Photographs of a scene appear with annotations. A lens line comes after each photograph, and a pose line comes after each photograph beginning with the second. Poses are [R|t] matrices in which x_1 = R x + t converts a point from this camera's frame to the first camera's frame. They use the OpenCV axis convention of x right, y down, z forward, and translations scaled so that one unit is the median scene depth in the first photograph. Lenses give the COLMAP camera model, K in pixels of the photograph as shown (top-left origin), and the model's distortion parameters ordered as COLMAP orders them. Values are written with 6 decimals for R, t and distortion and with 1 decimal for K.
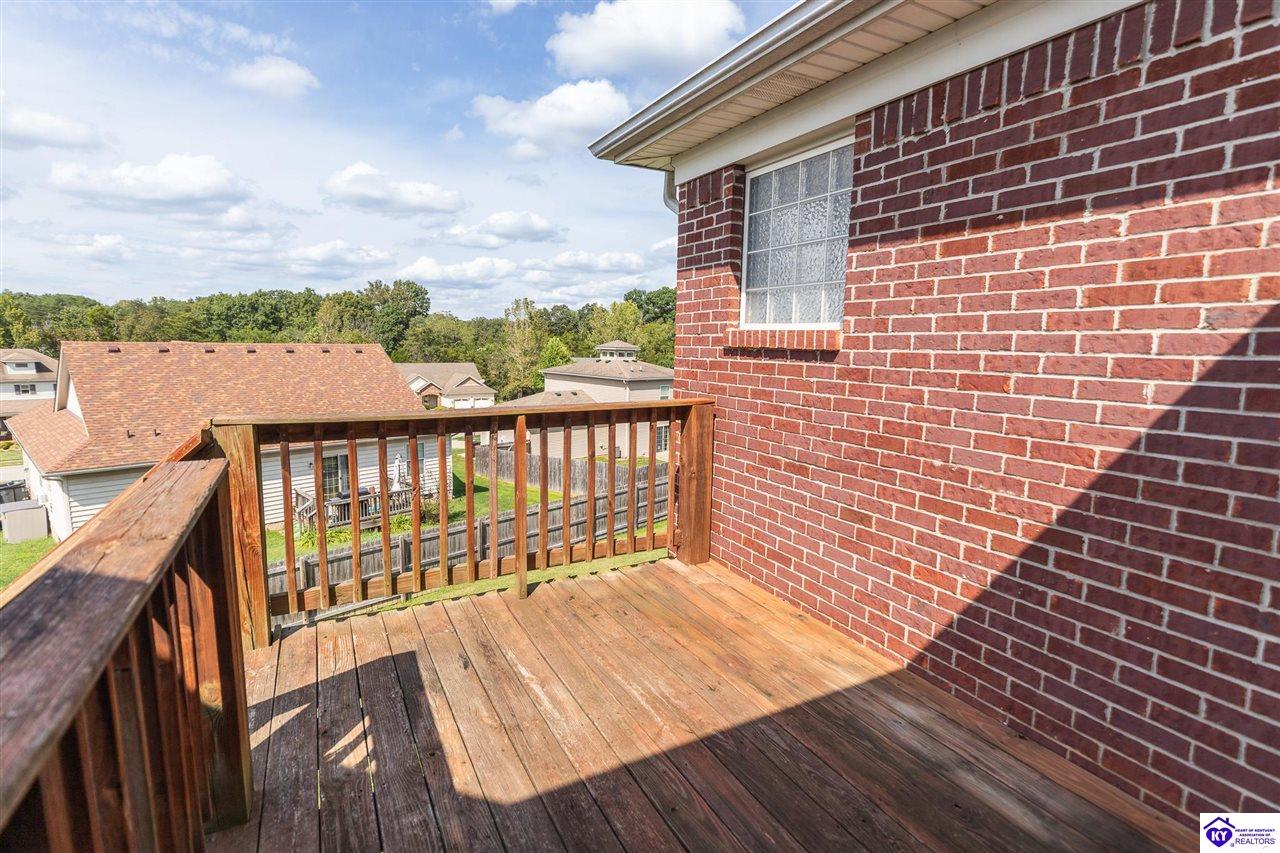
lens RADIAL K [[620.3, 0, 654.1], [0, 620.3, 423.0], [0, 0, 1]] dist [-0.005057, 0.001507]
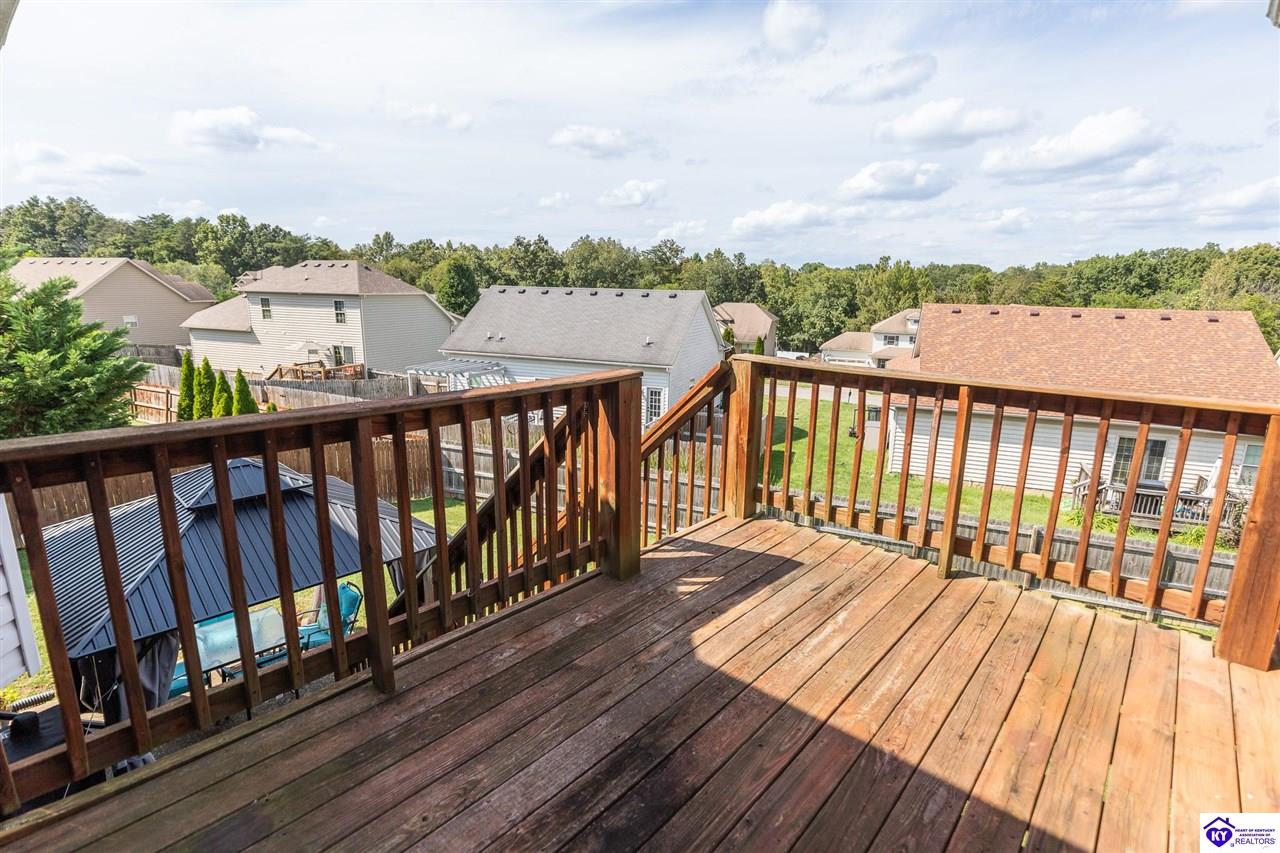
lens RADIAL K [[620.3, 0, 633.8], [0, 620.3, 423.8], [0, 0, 1]] dist [-0.005057, 0.001507]
pose [[0.328940, 0.189644, -0.925113, 0.053319], [-0.136124, 0.978919, 0.152273, -0.003379], [0.934488, 0.075842, 0.347821, 0.023895]]
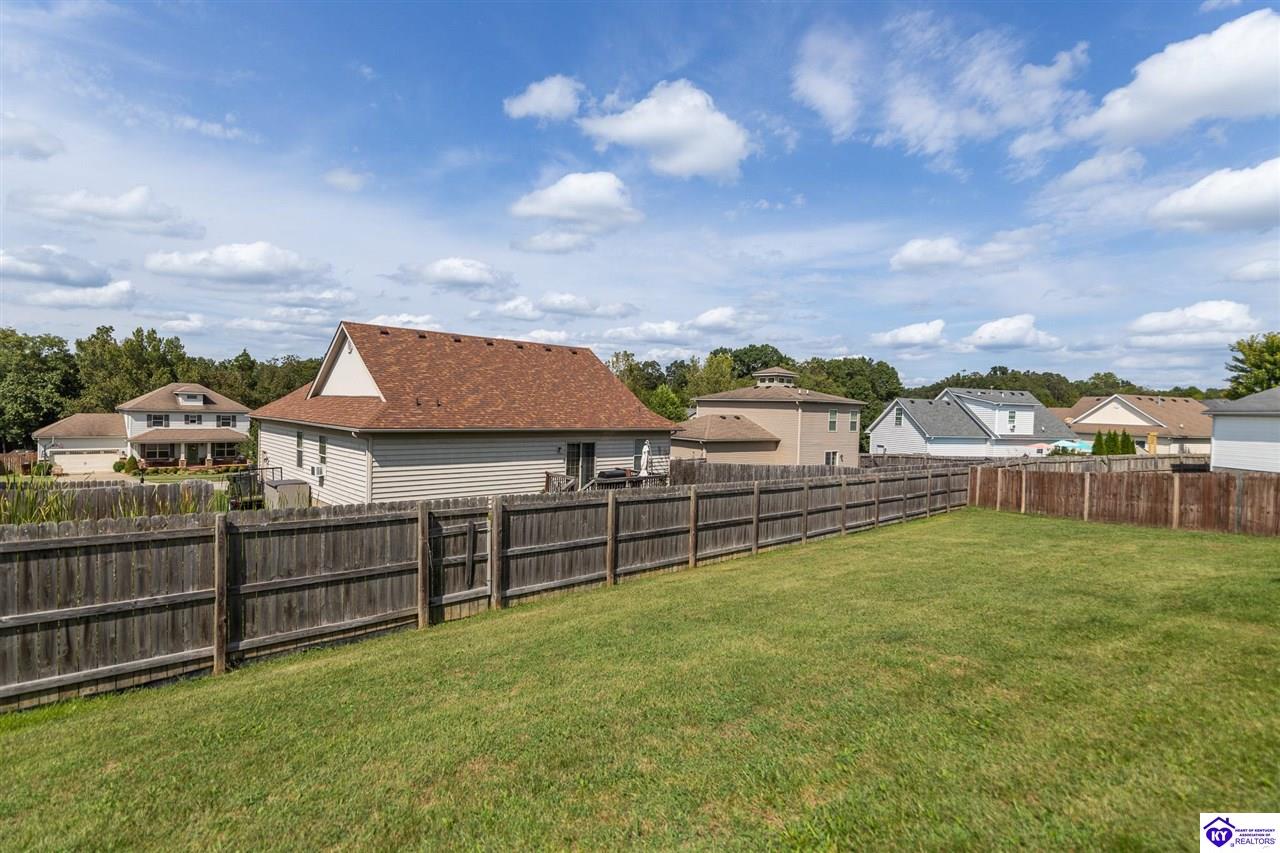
lens RADIAL K [[620.3, 0, 653.3], [0, 620.3, 420.6], [0, 0, 1]] dist [-0.005057, 0.001507]
pose [[0.996287, 0.009634, -0.085548, -0.291665], [-0.019557, 0.993066, -0.115922, 0.121842], [0.083838, 0.117165, 0.989567, 0.025118]]
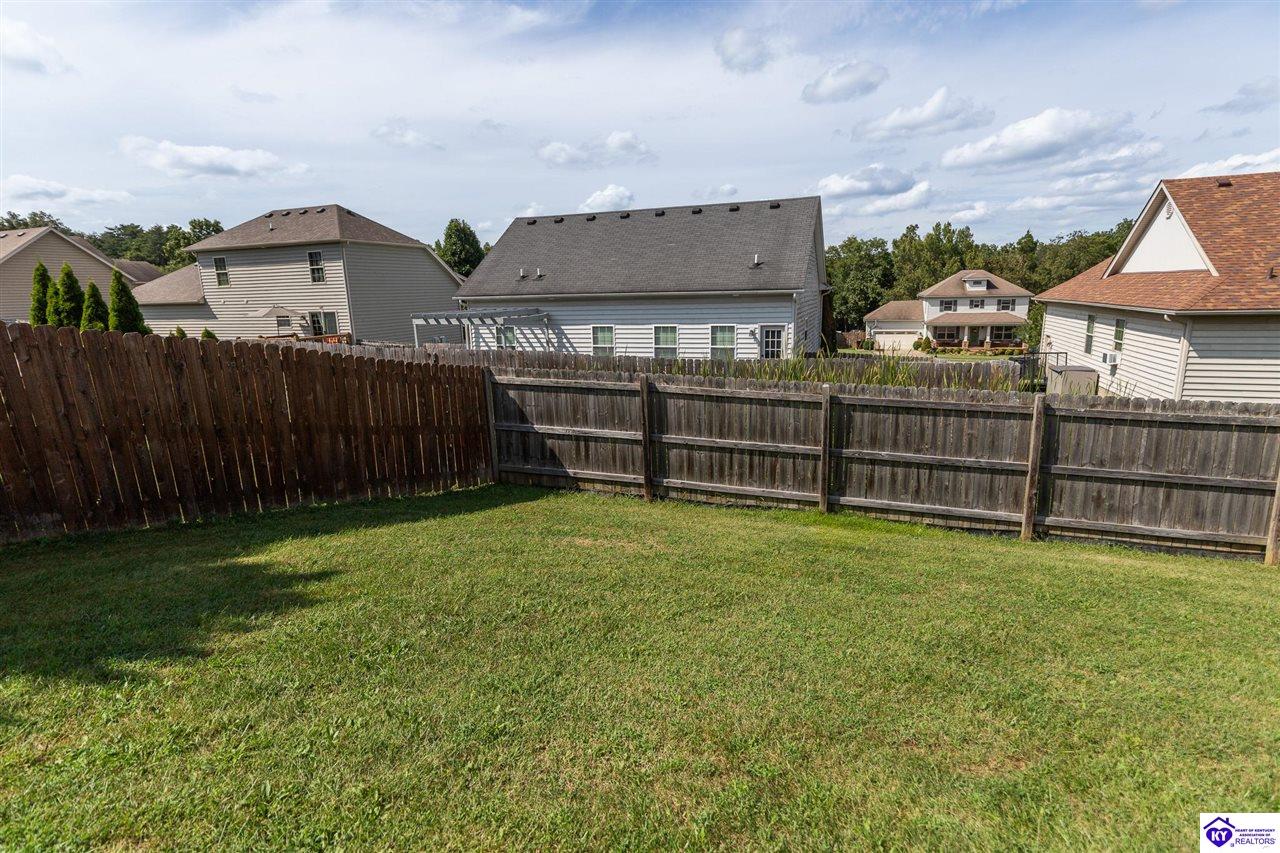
lens RADIAL K [[620.3, 0, 637.7], [0, 620.3, 422.7], [0, 0, 1]] dist [-0.005057, 0.001507]
pose [[0.351823, 0.165463, -0.921326, -0.305281], [-0.090914, 0.985640, 0.142296, 0.123844], [0.931641, 0.033698, 0.361814, 0.009130]]
